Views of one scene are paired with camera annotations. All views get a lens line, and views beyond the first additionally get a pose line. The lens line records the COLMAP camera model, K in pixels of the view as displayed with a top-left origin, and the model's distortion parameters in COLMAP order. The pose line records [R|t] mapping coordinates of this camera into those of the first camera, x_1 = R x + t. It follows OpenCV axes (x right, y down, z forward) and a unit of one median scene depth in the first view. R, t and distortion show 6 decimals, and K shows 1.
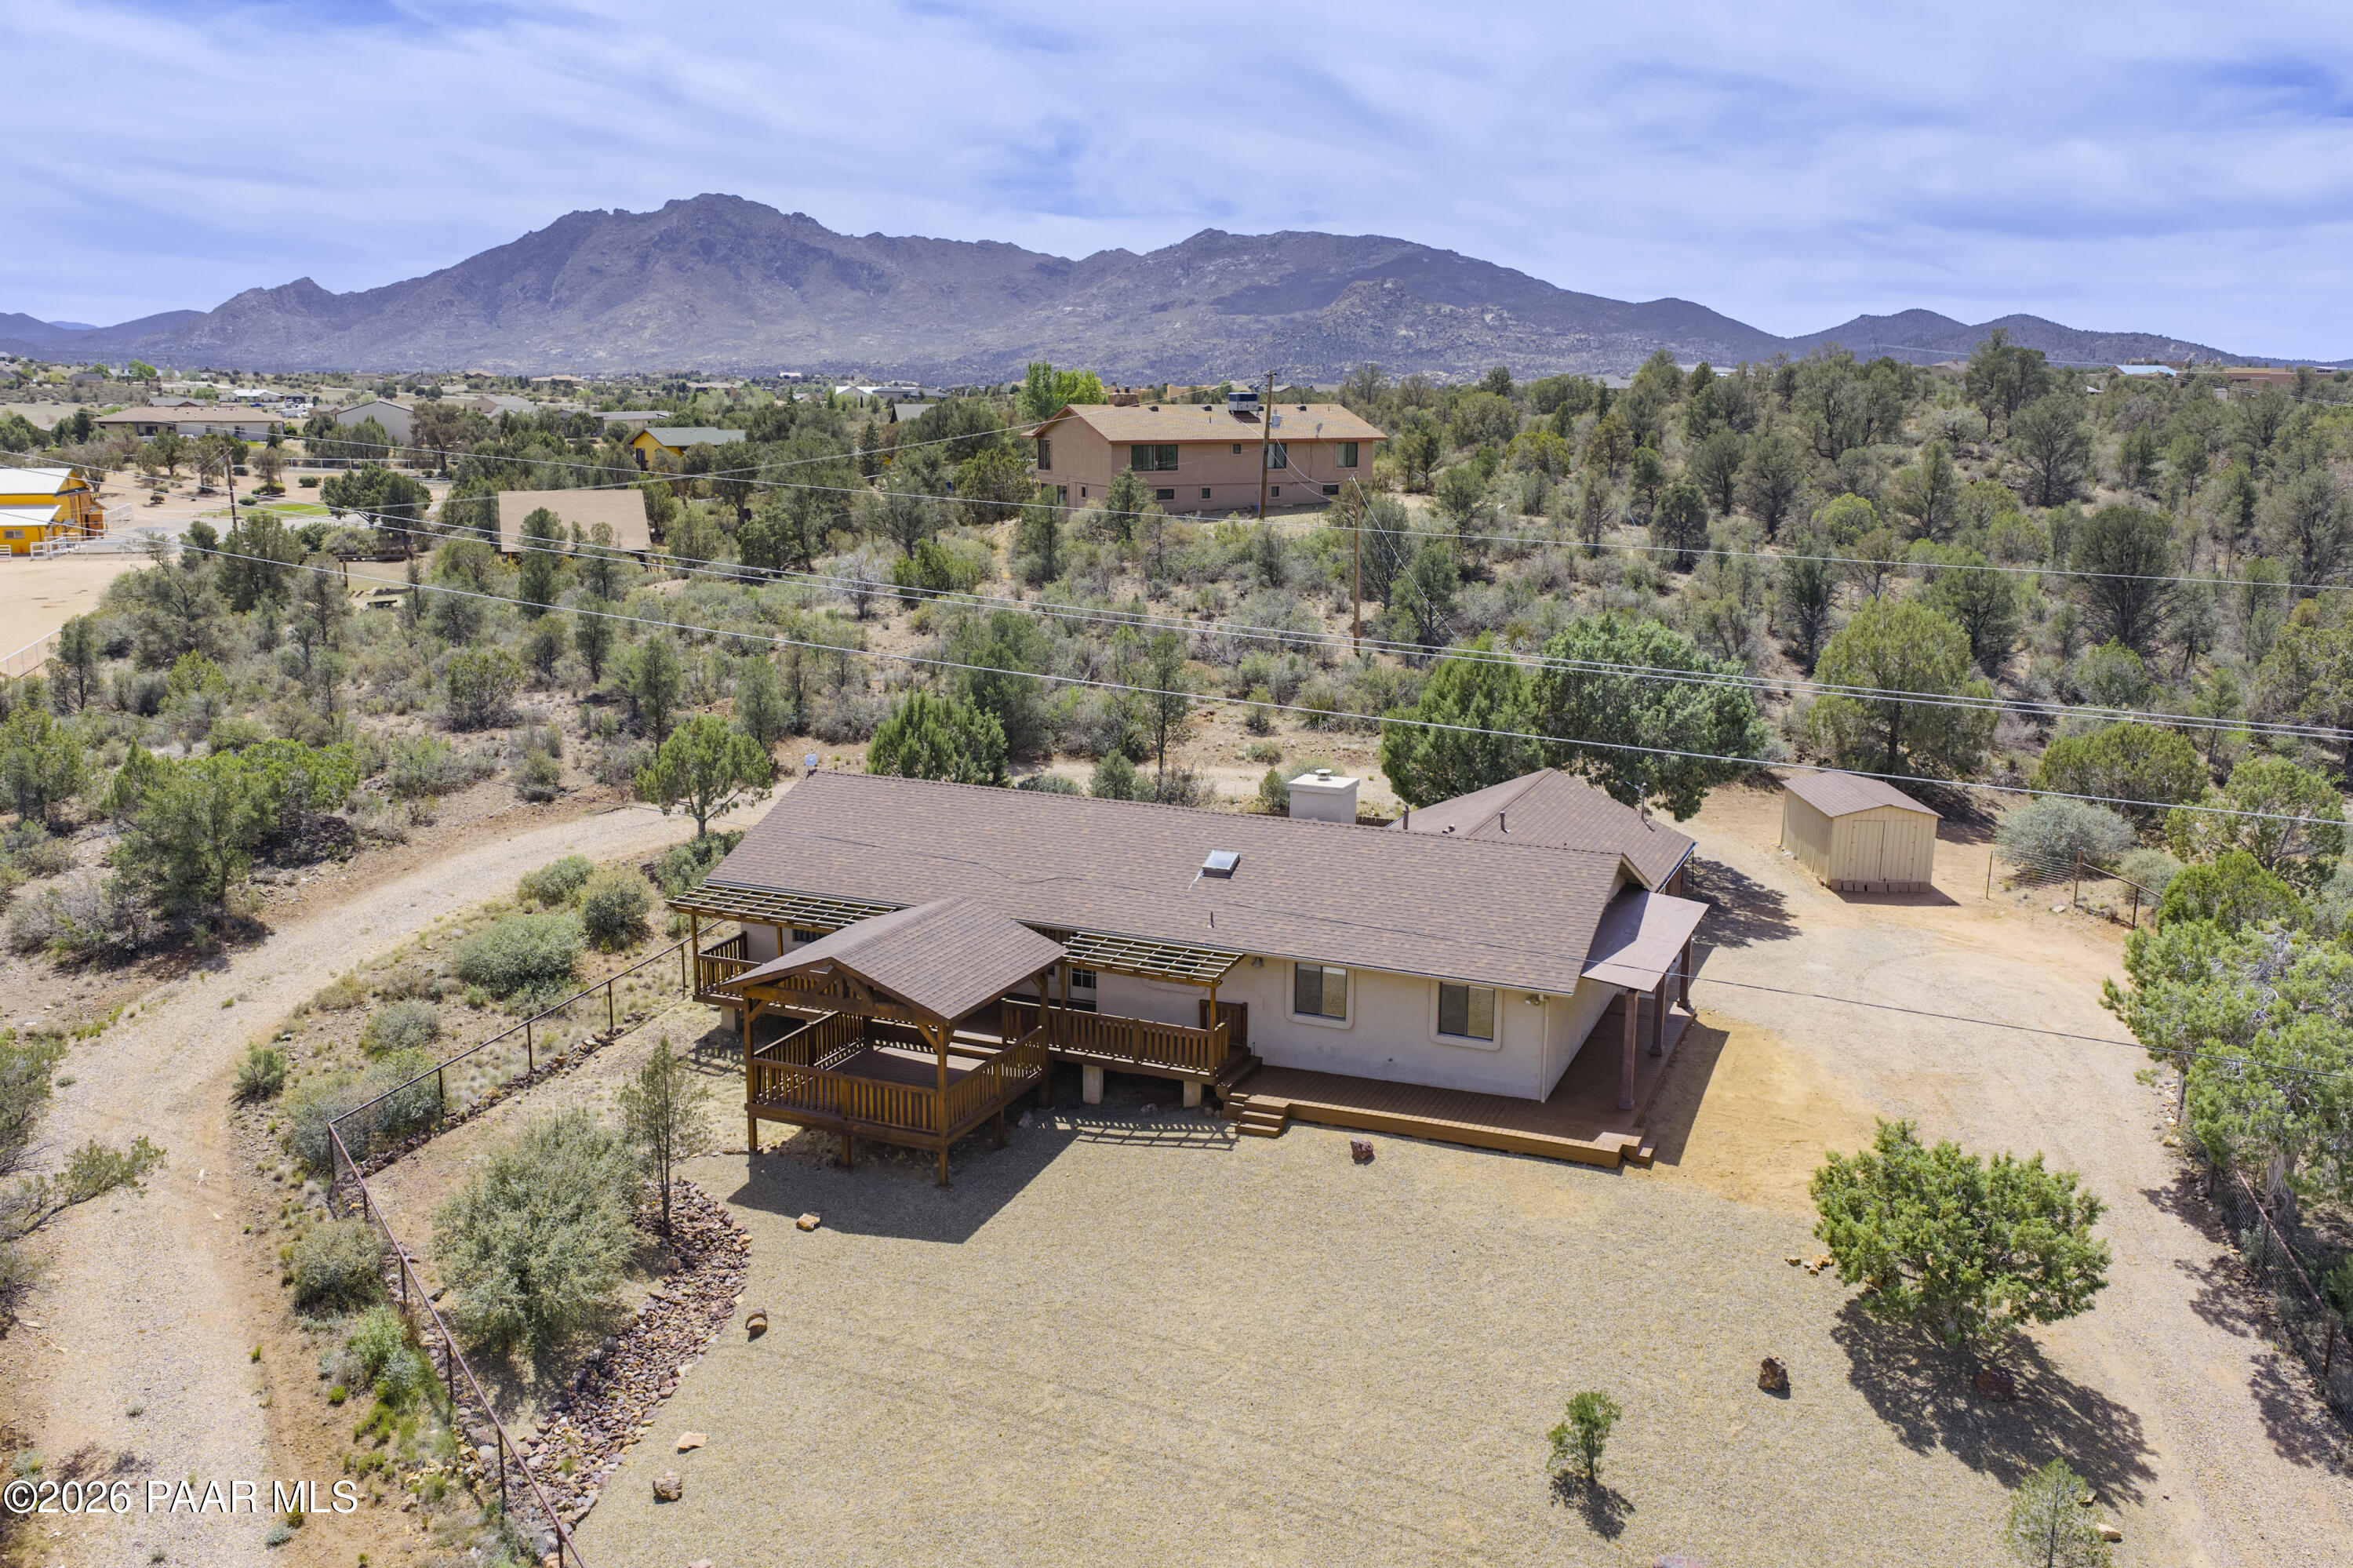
lens RADIAL K [[1945.8, 0, 1182.7], [0, 1945.8, 782.4], [0, 0, 1]] dist [0.018188, -0.042530]
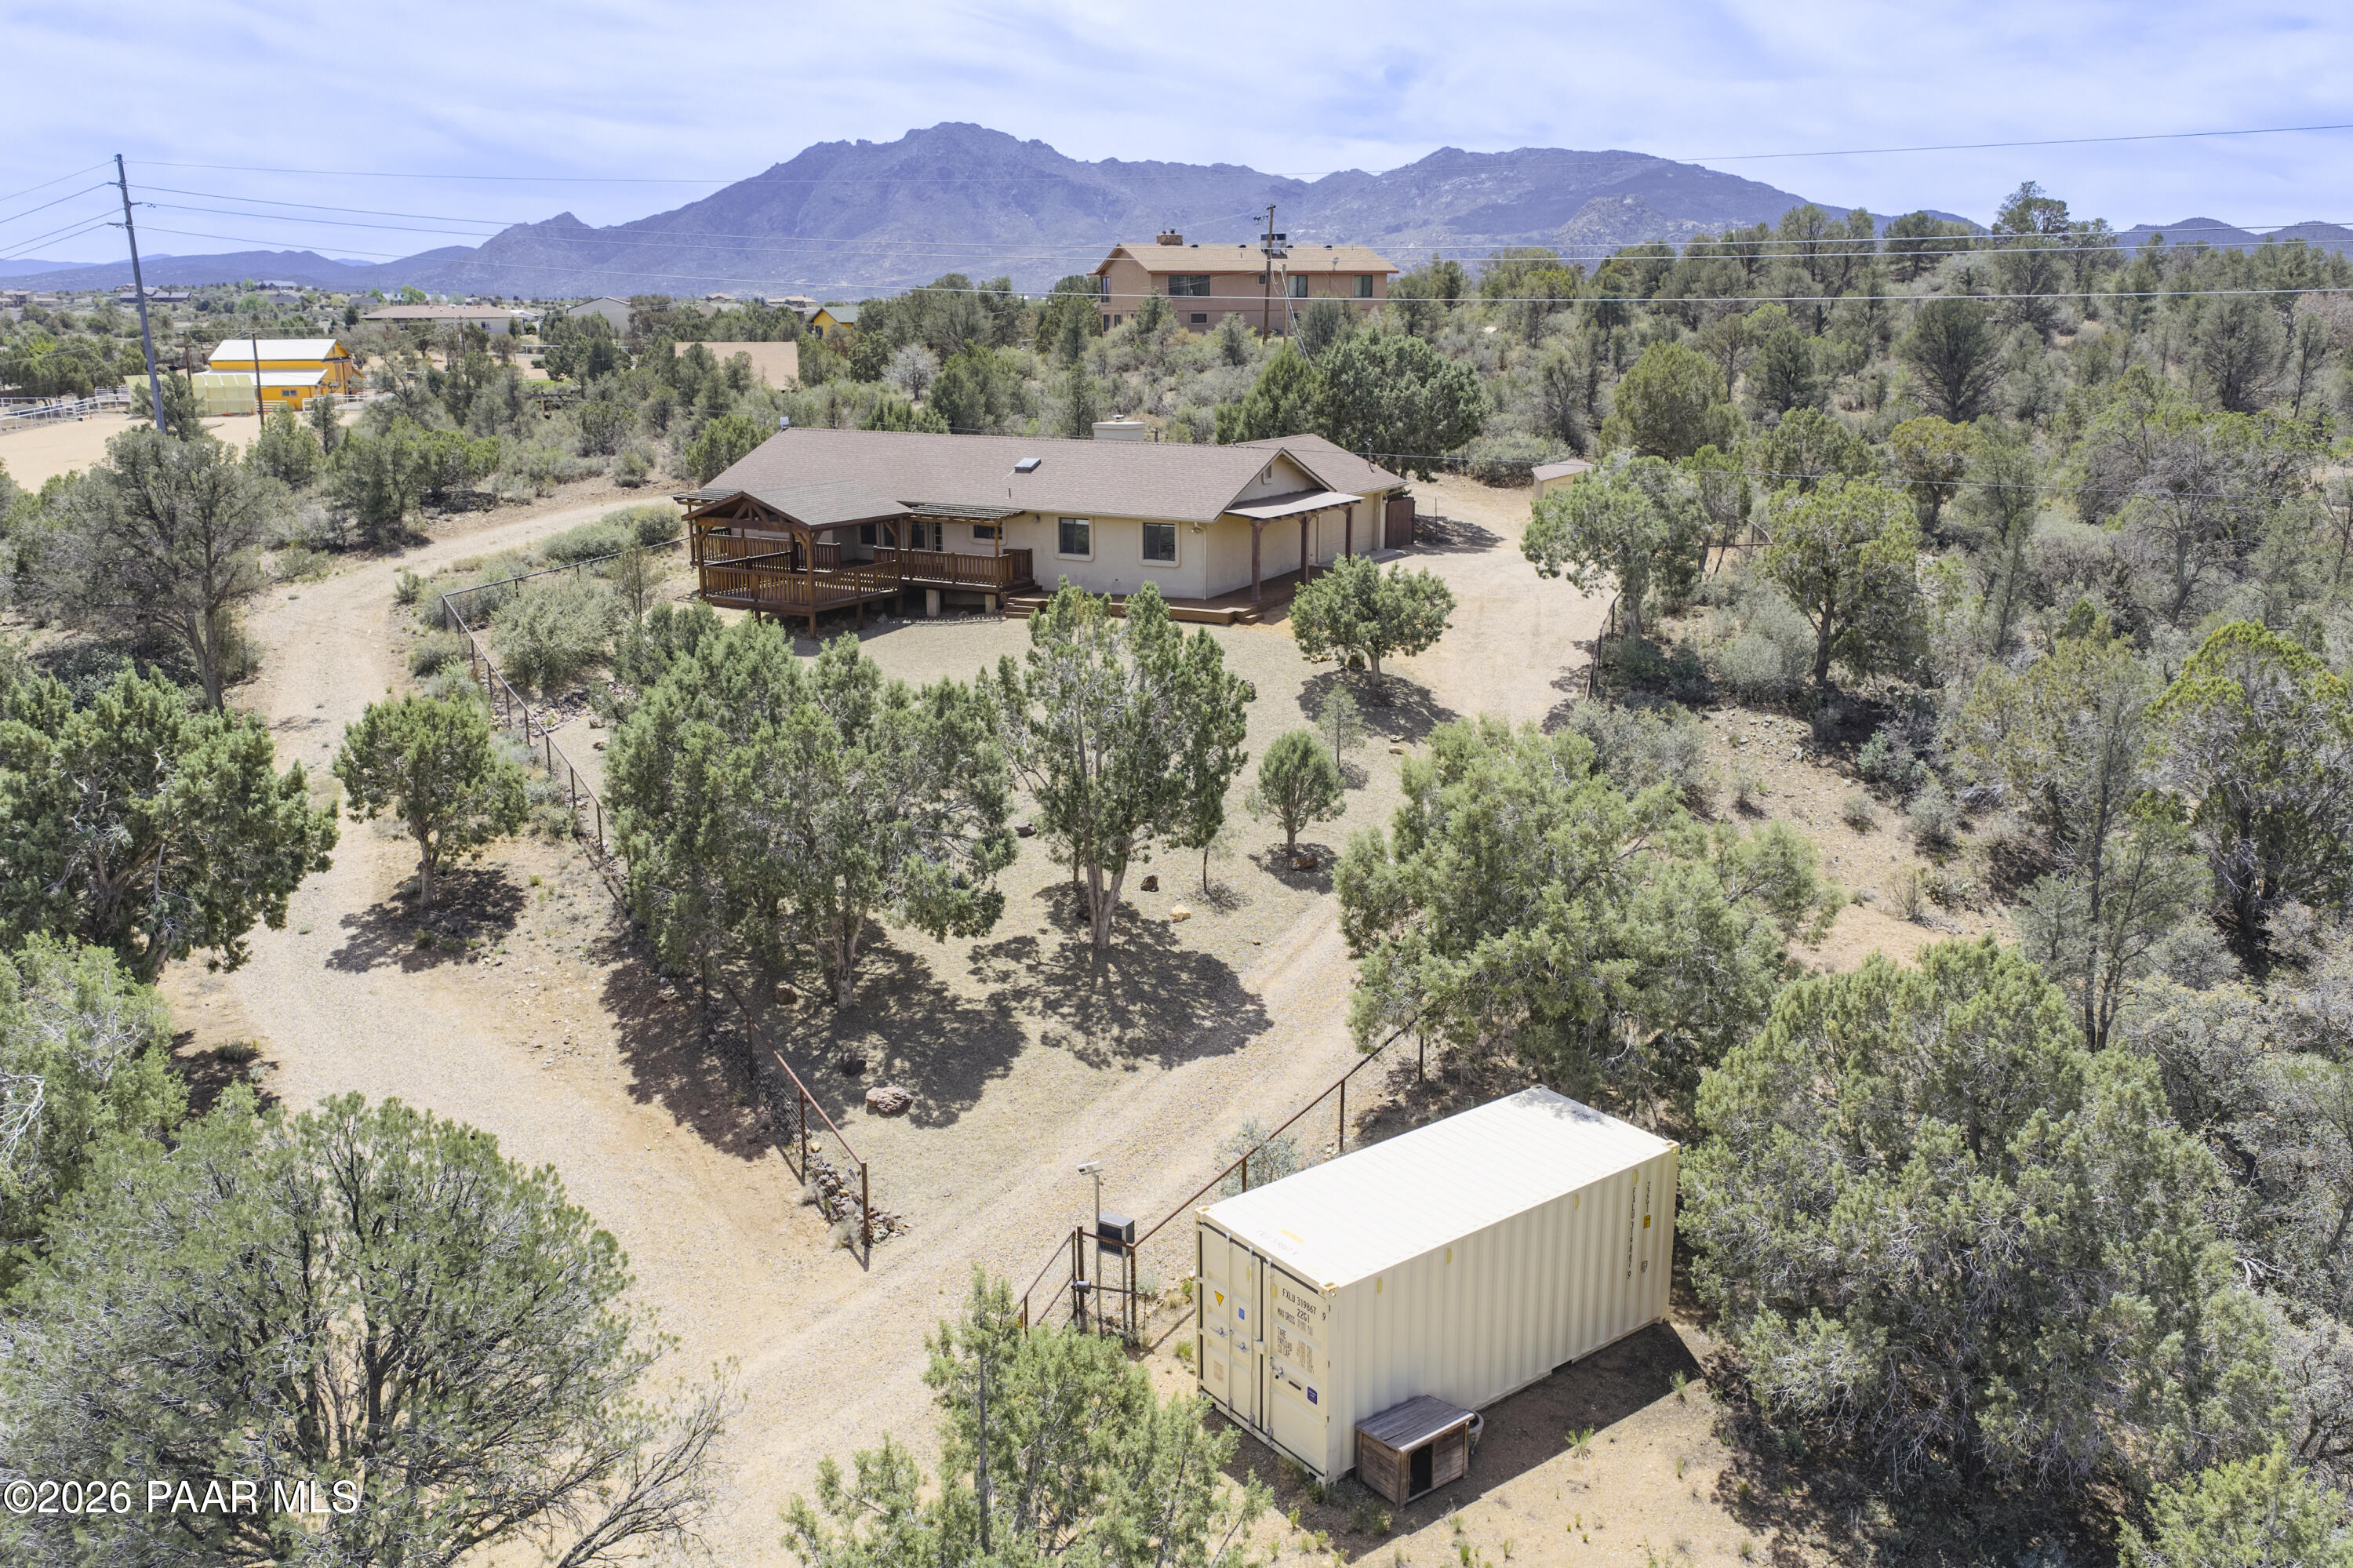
lens RADIAL K [[1945.8, 0, 1182.7], [0, 1945.8, 782.4], [0, 0, 1]] dist [0.018188, -0.042530]
pose [[0.993056, 0.017454, -0.116343, 0.295298], [-0.013205, 0.999221, 0.037197, 0.213707], [0.116901, -0.035402, 0.992512, -0.439636]]
